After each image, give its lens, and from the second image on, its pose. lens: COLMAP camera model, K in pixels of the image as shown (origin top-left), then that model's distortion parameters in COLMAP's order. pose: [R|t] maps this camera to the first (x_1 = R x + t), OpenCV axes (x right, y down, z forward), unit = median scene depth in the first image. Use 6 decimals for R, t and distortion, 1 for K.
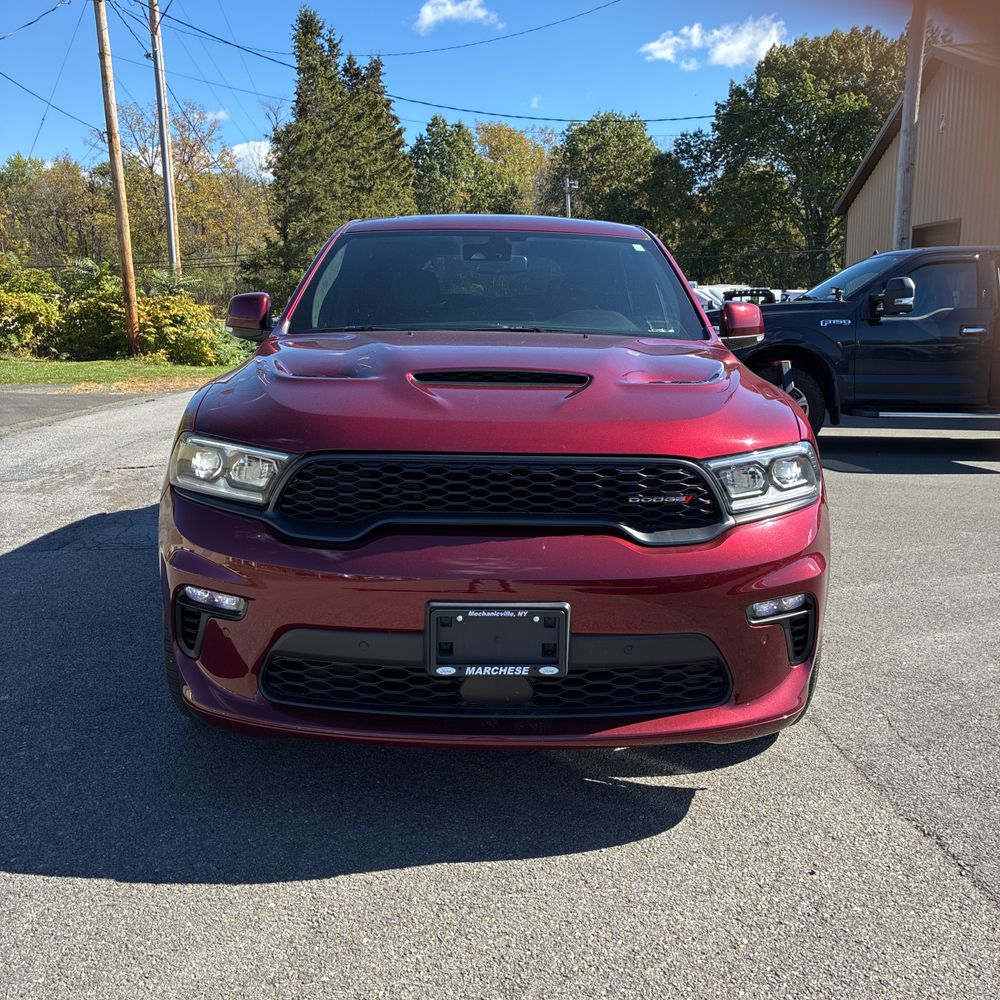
lens RADIAL K [[1001.6, 0, 502.5], [0, 1001.6, 504.9], [0, 0, 1]] dist [0.018712, 0.000000]
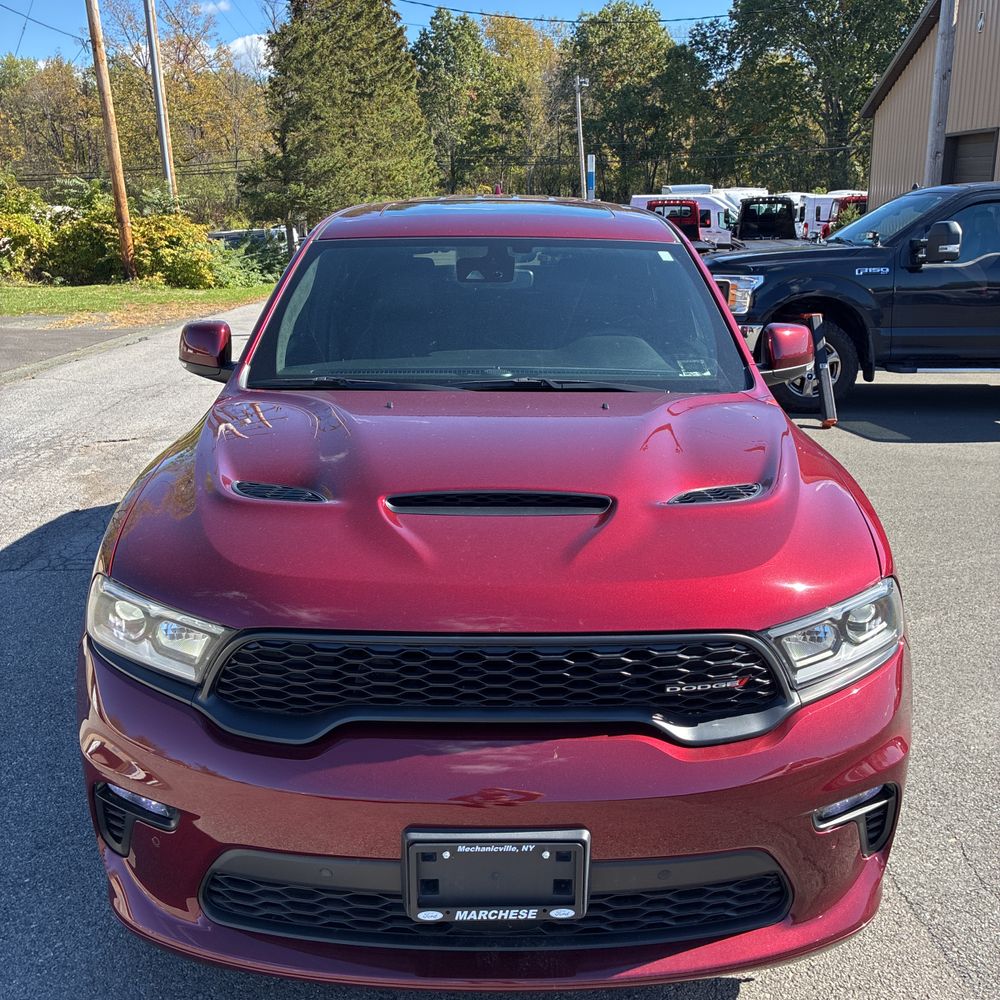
lens RADIAL K [[1001.6, 0, 501.3], [0, 1001.6, 501.5], [0, 0, 1]] dist [0.018712, 0.000000]
pose [[0.999893, -0.007979, -0.012297, 0.001162], [0.009047, 0.995955, 0.089397, -0.023632], [0.011534, -0.089499, 0.995920, 0.026417]]
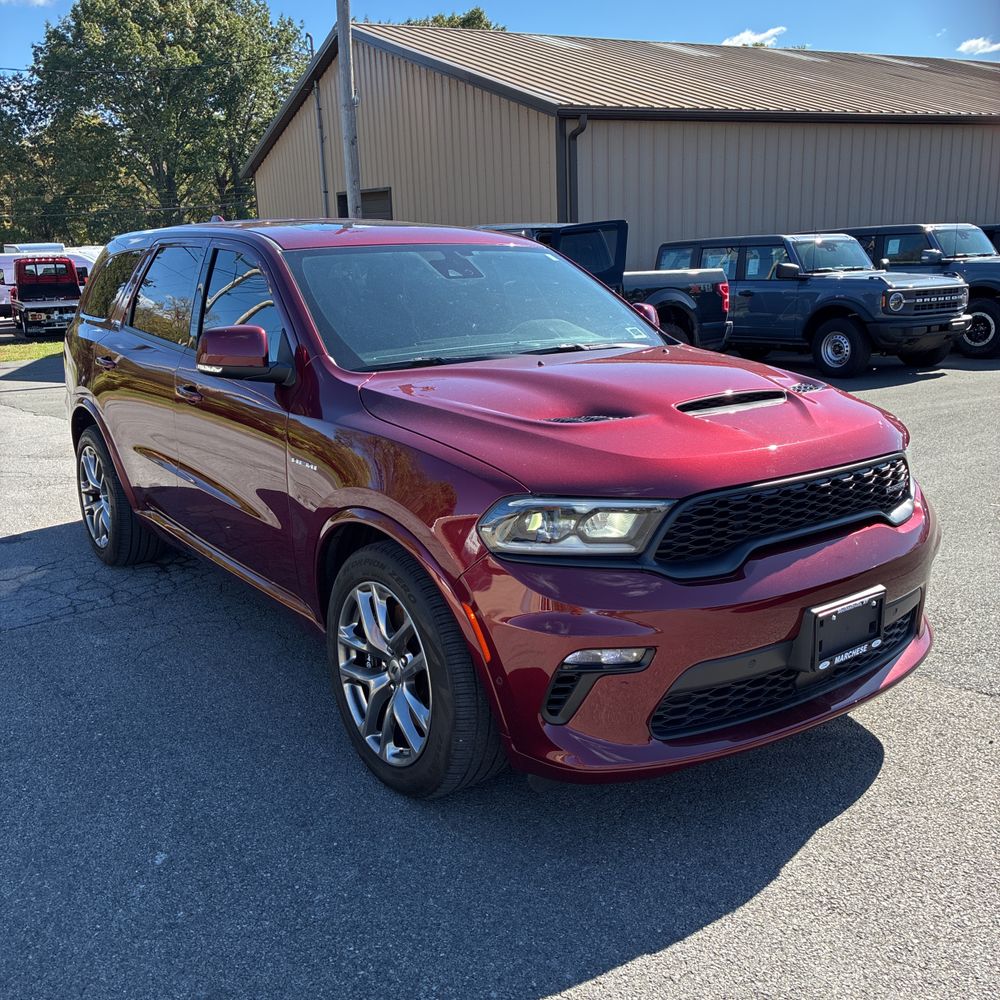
lens RADIAL K [[1001.6, 0, 492.7], [0, 1001.6, 506.9], [0, 0, 1]] dist [0.018712, 0.000000]
pose [[0.819313, -0.167729, 0.548264, -0.101589], [0.144059, 0.985798, 0.086304, -0.017489], [-0.554953, 0.008273, 0.831840, 0.026728]]
